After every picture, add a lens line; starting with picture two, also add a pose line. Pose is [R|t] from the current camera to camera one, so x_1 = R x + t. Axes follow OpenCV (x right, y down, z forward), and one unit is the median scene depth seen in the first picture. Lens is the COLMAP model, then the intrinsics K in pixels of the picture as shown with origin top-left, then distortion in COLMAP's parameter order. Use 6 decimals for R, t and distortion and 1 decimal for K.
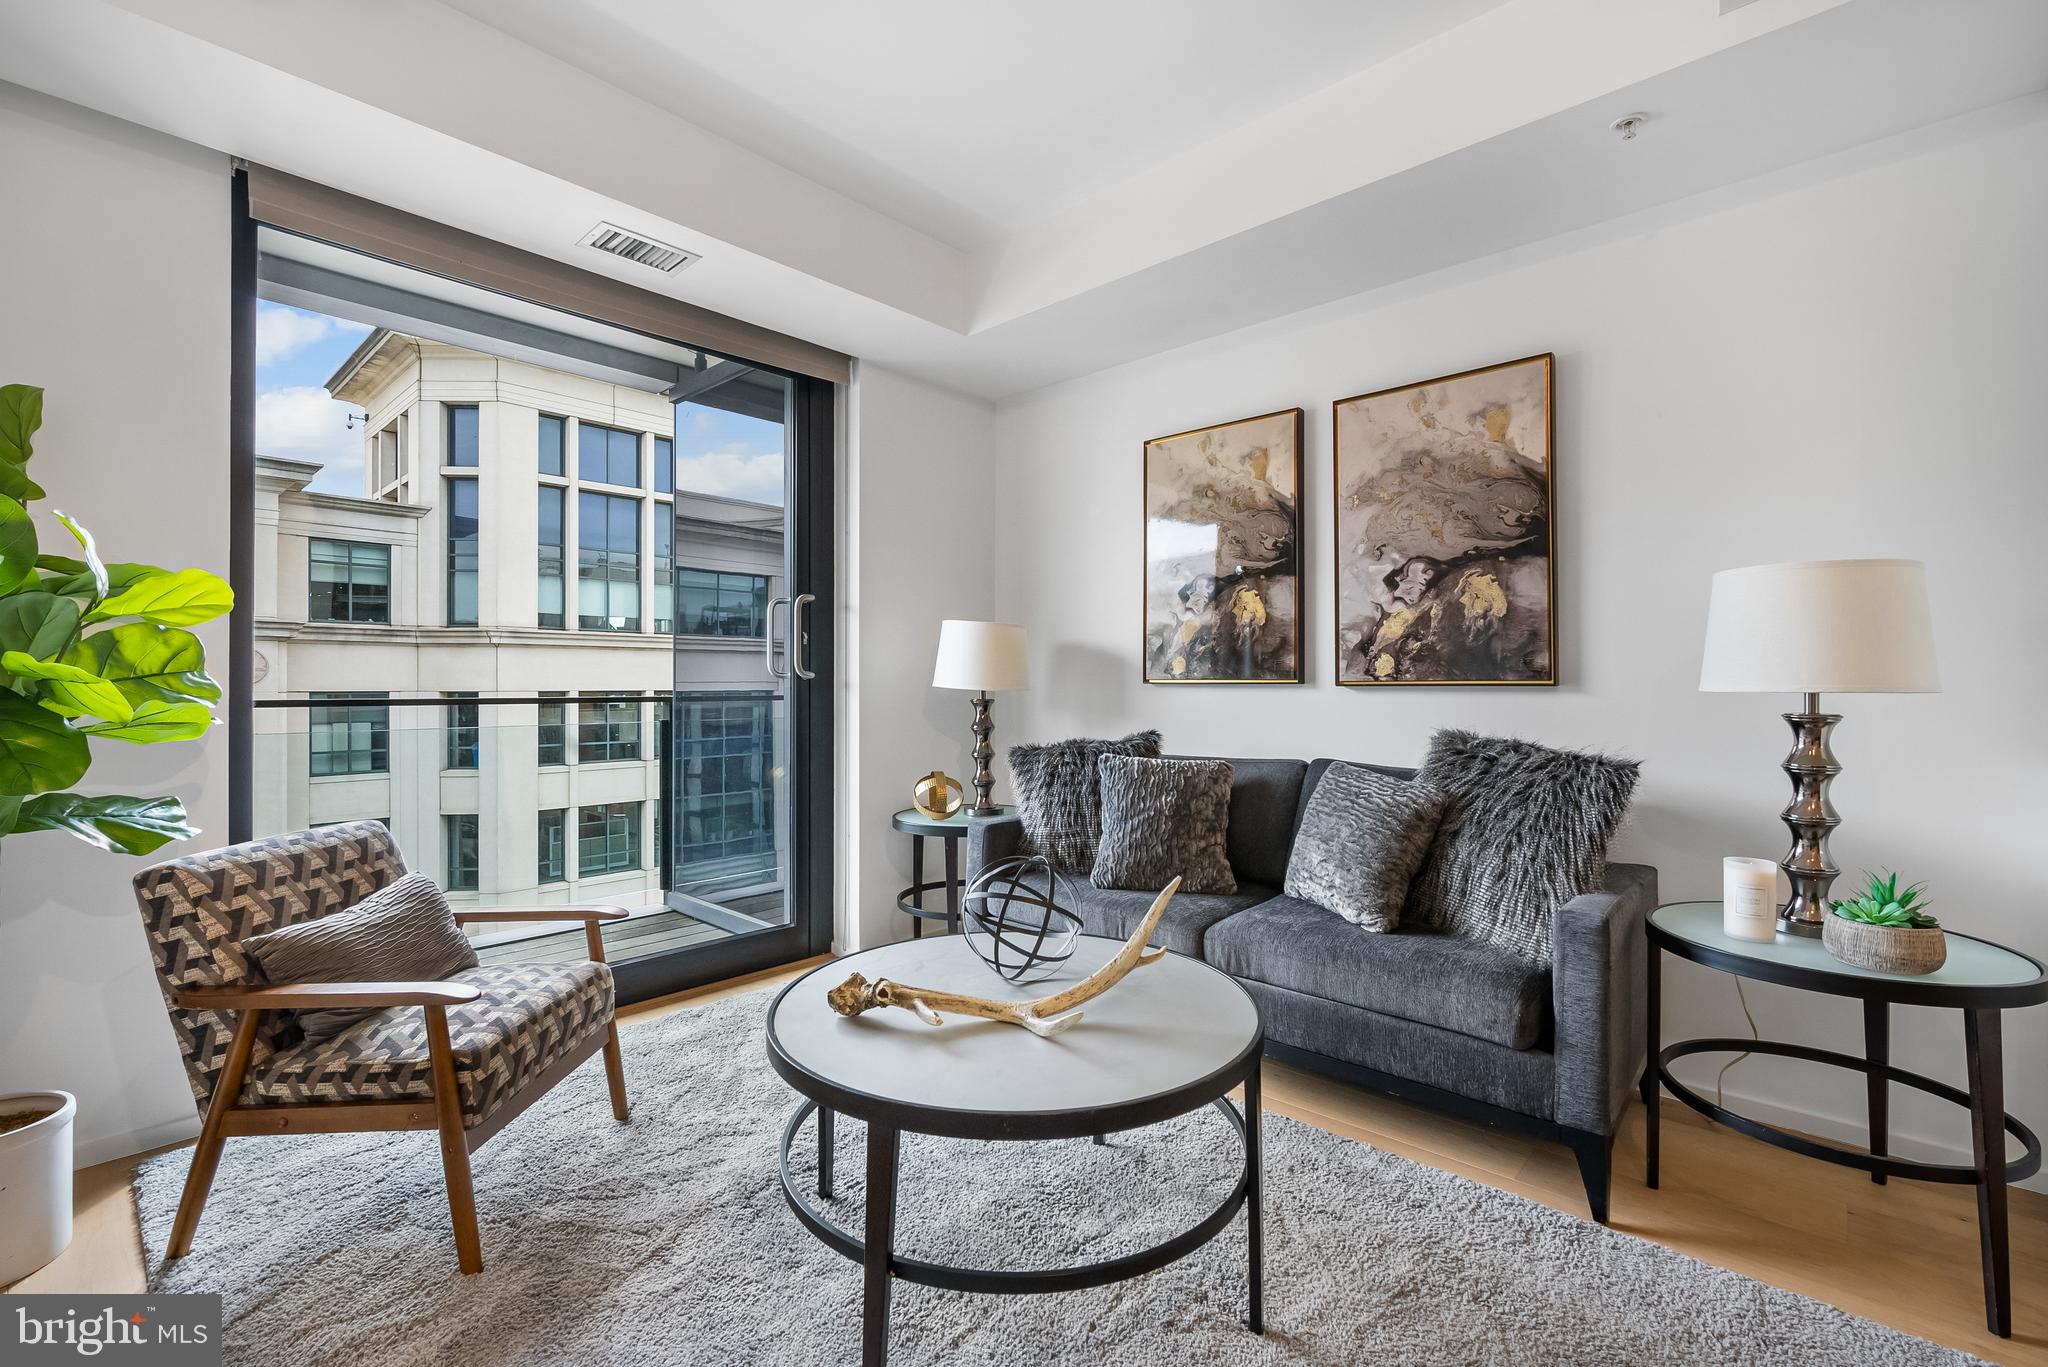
lens RADIAL K [[913.7, 0, 1056.2], [0, 913.7, 685.1], [0, 0, 1]] dist [-0.010012, 0.000379]
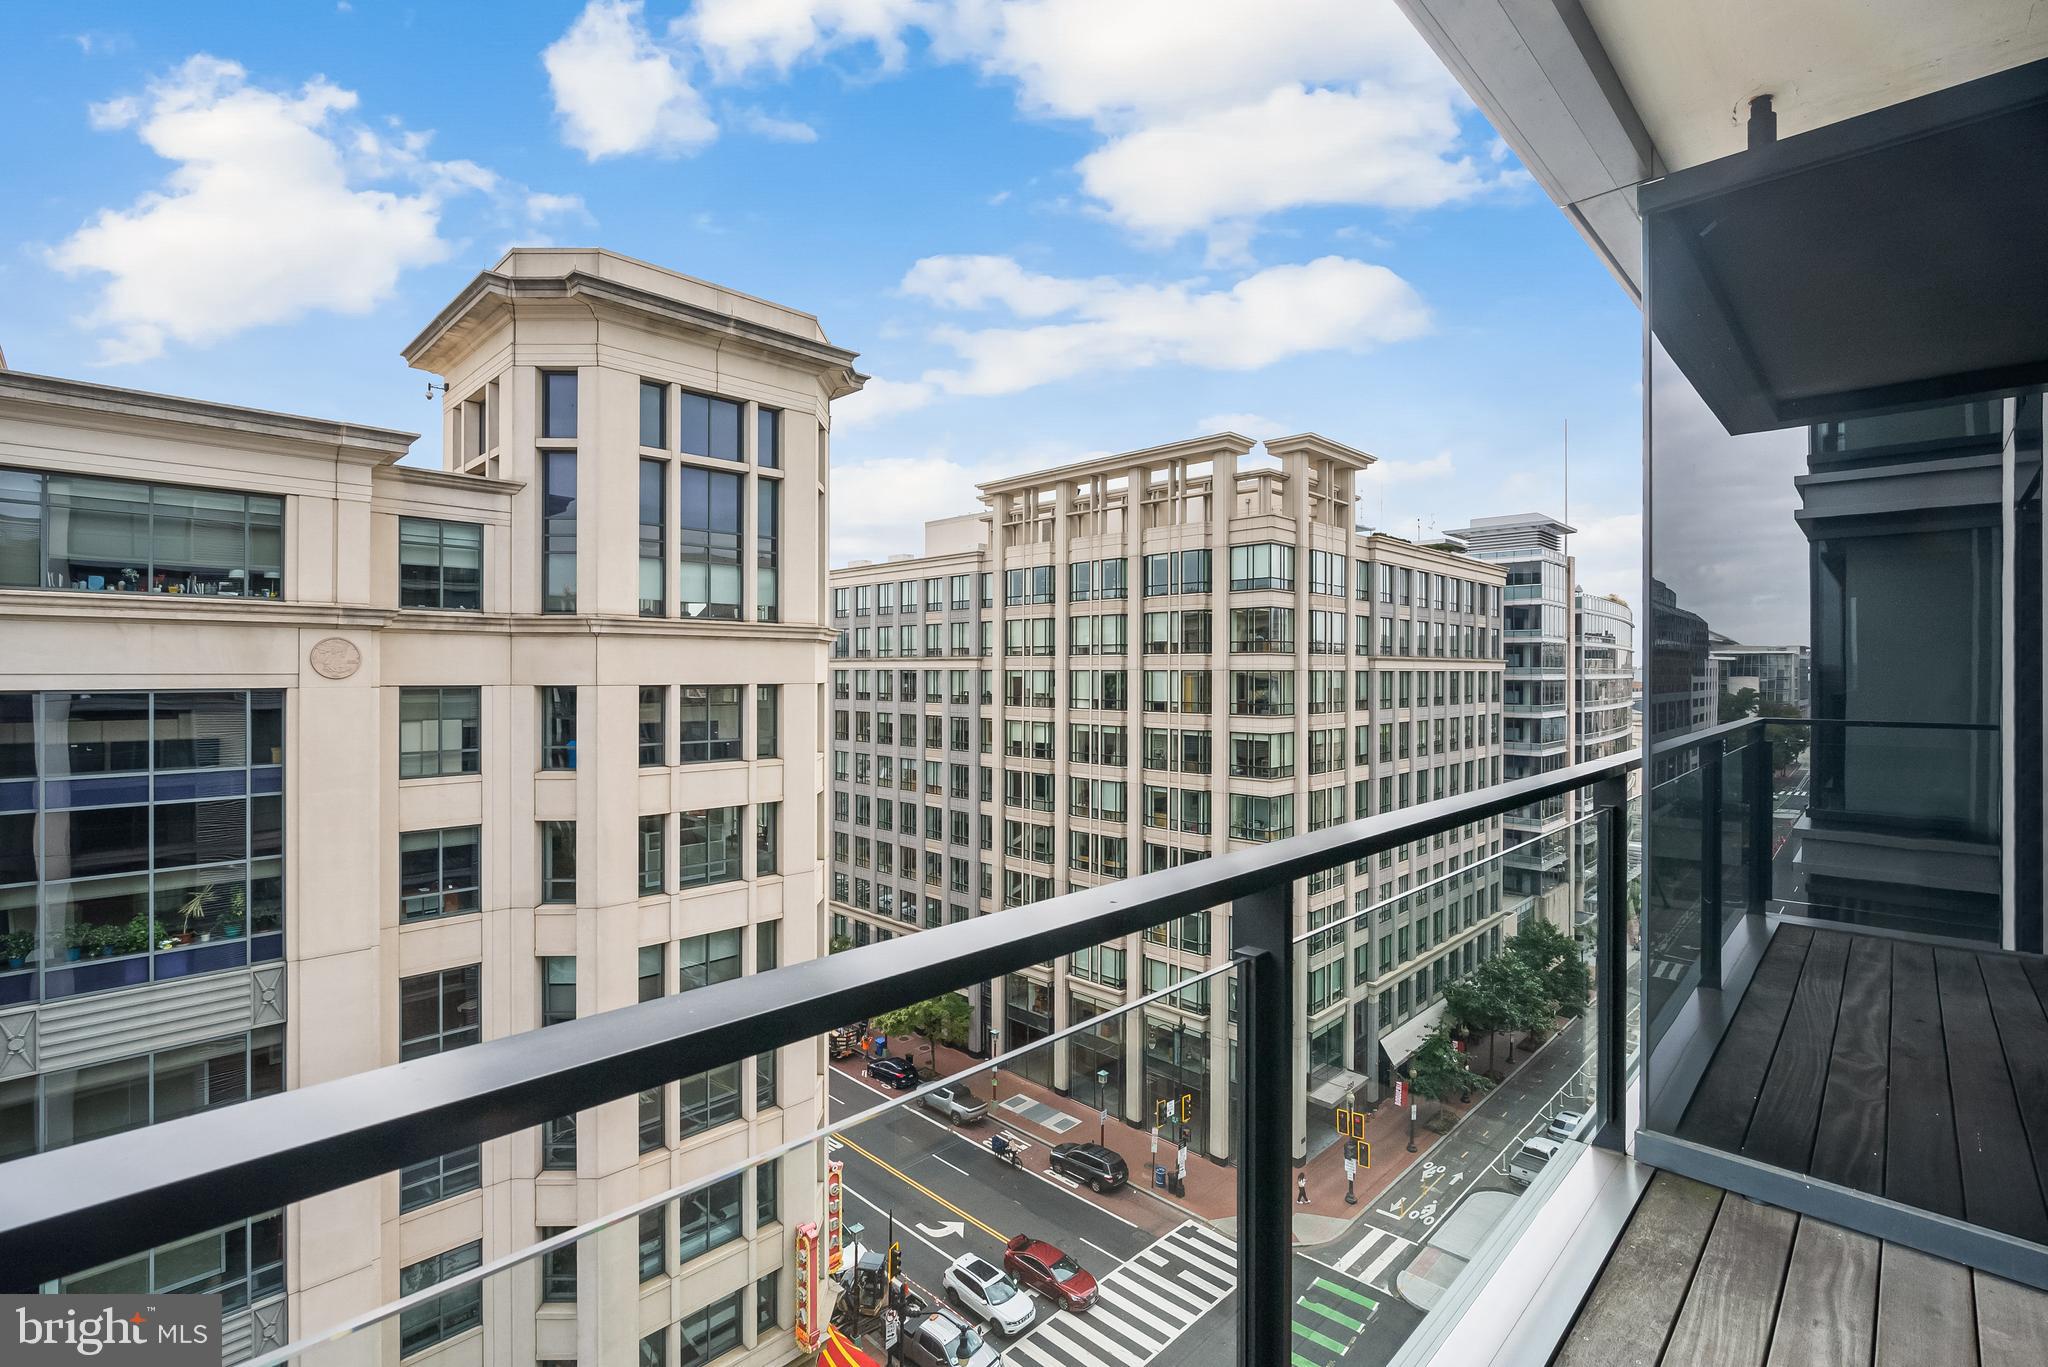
lens RADIAL K [[913.7, 0, 1035.4], [0, 913.7, 668.5], [0, 0, 1]] dist [-0.010012, 0.000379]
pose [[0.999673, 0.003041, -0.025380, -0.157003], [-0.003047, 0.999995, -0.000199, -0.011329], [0.025380, 0.000276, 0.999678, 0.103553]]
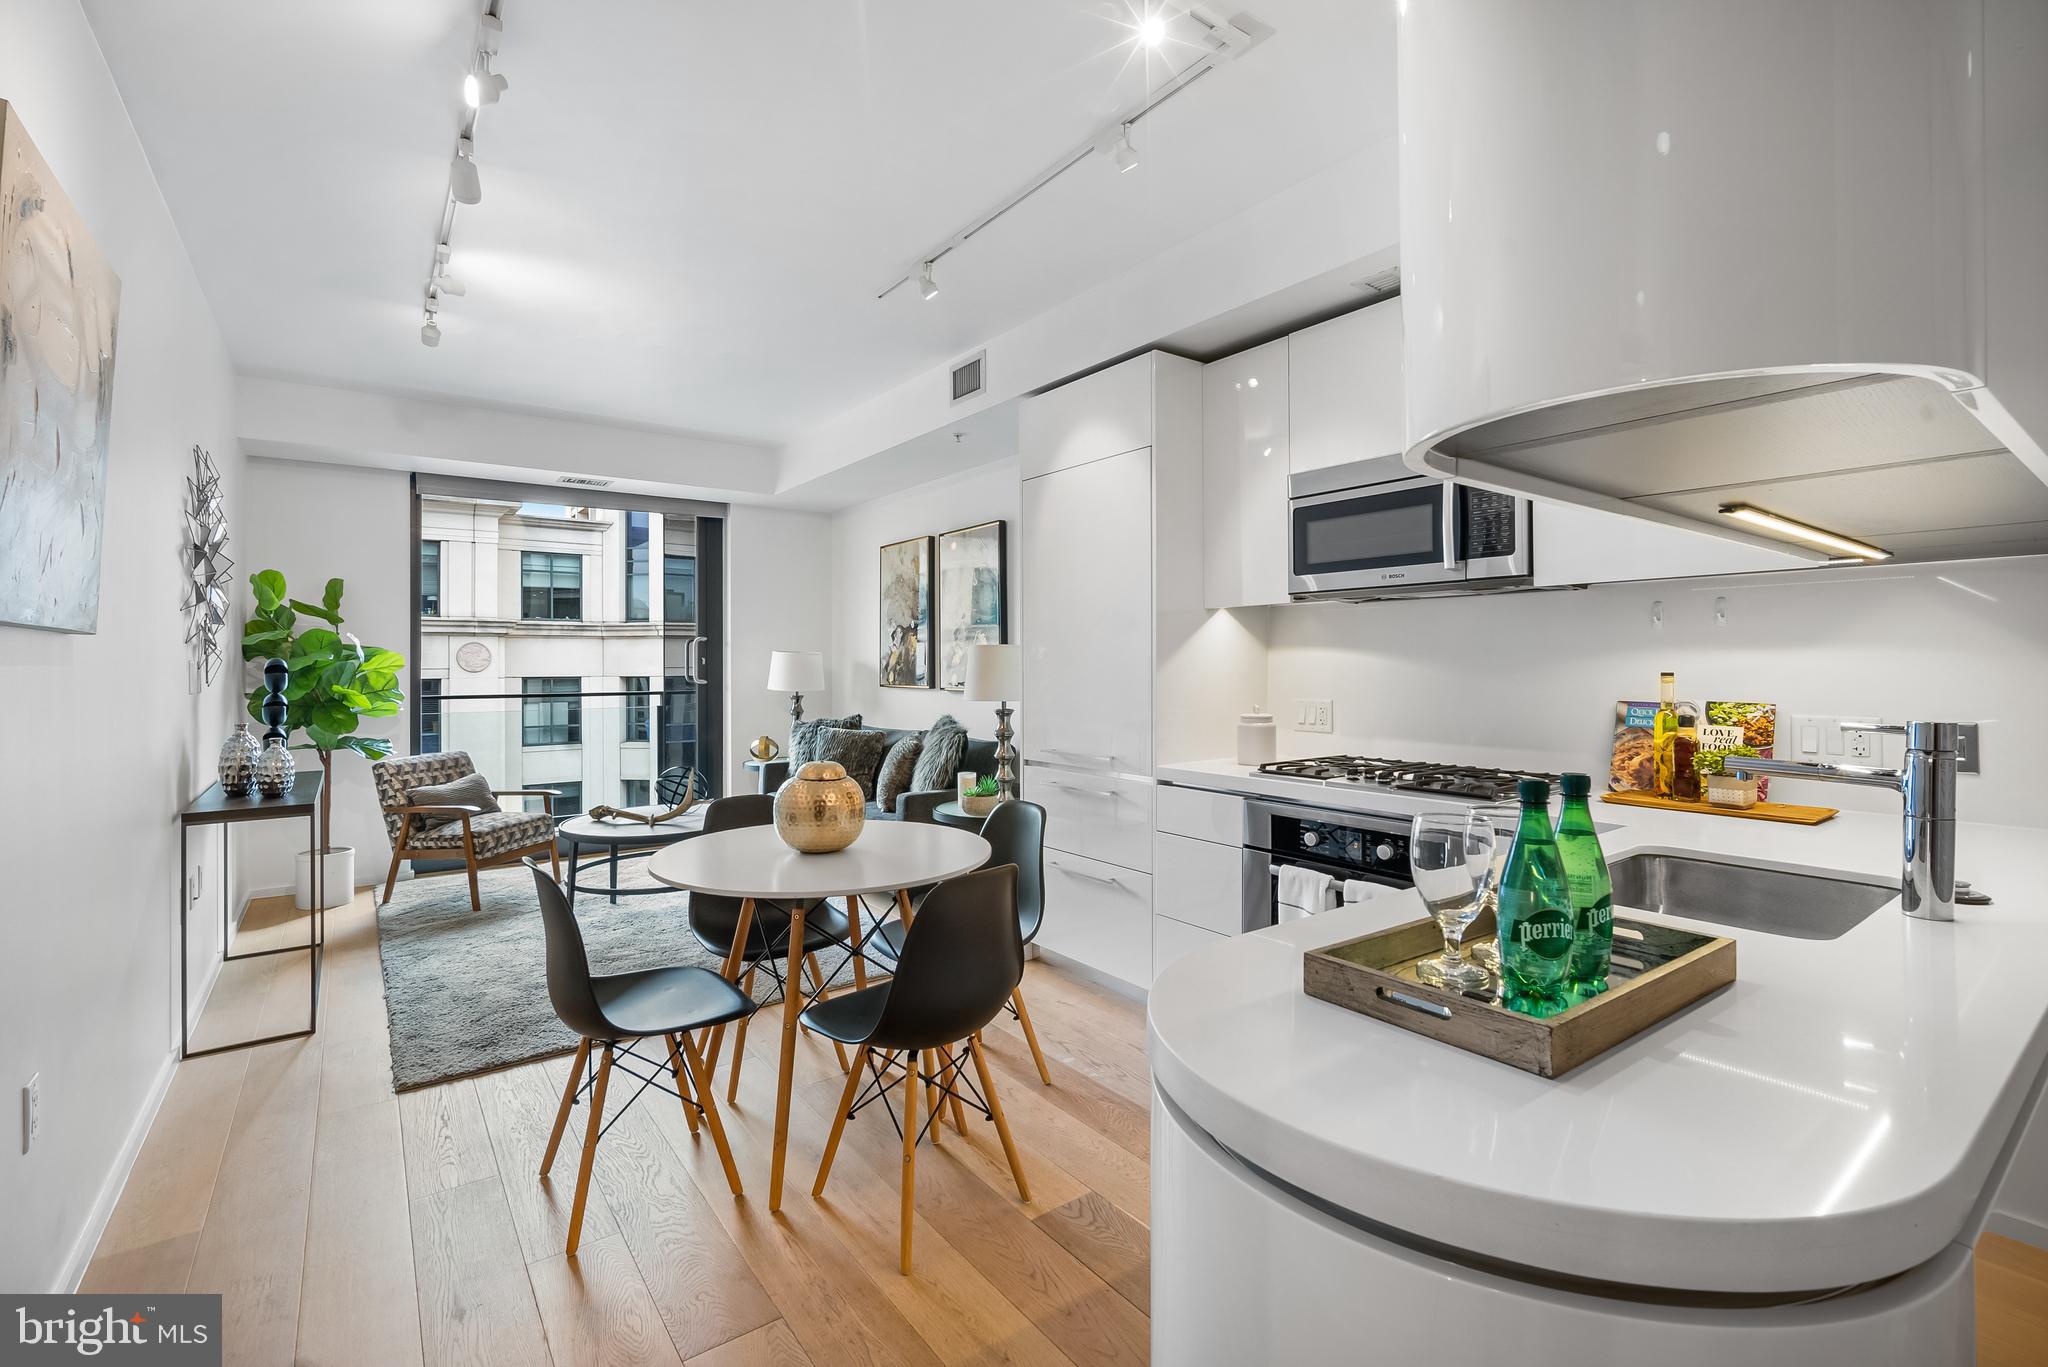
lens RADIAL K [[913.7, 0, 1036.4], [0, 913.7, 663.2], [0, 0, 1]] dist [-0.010012, 0.000379]
pose [[0.982647, -0.004196, -0.185440, 0.083198], [0.003665, 0.999988, -0.003205, -0.004687], [0.185451, 0.002469, 0.982650, -0.075496]]
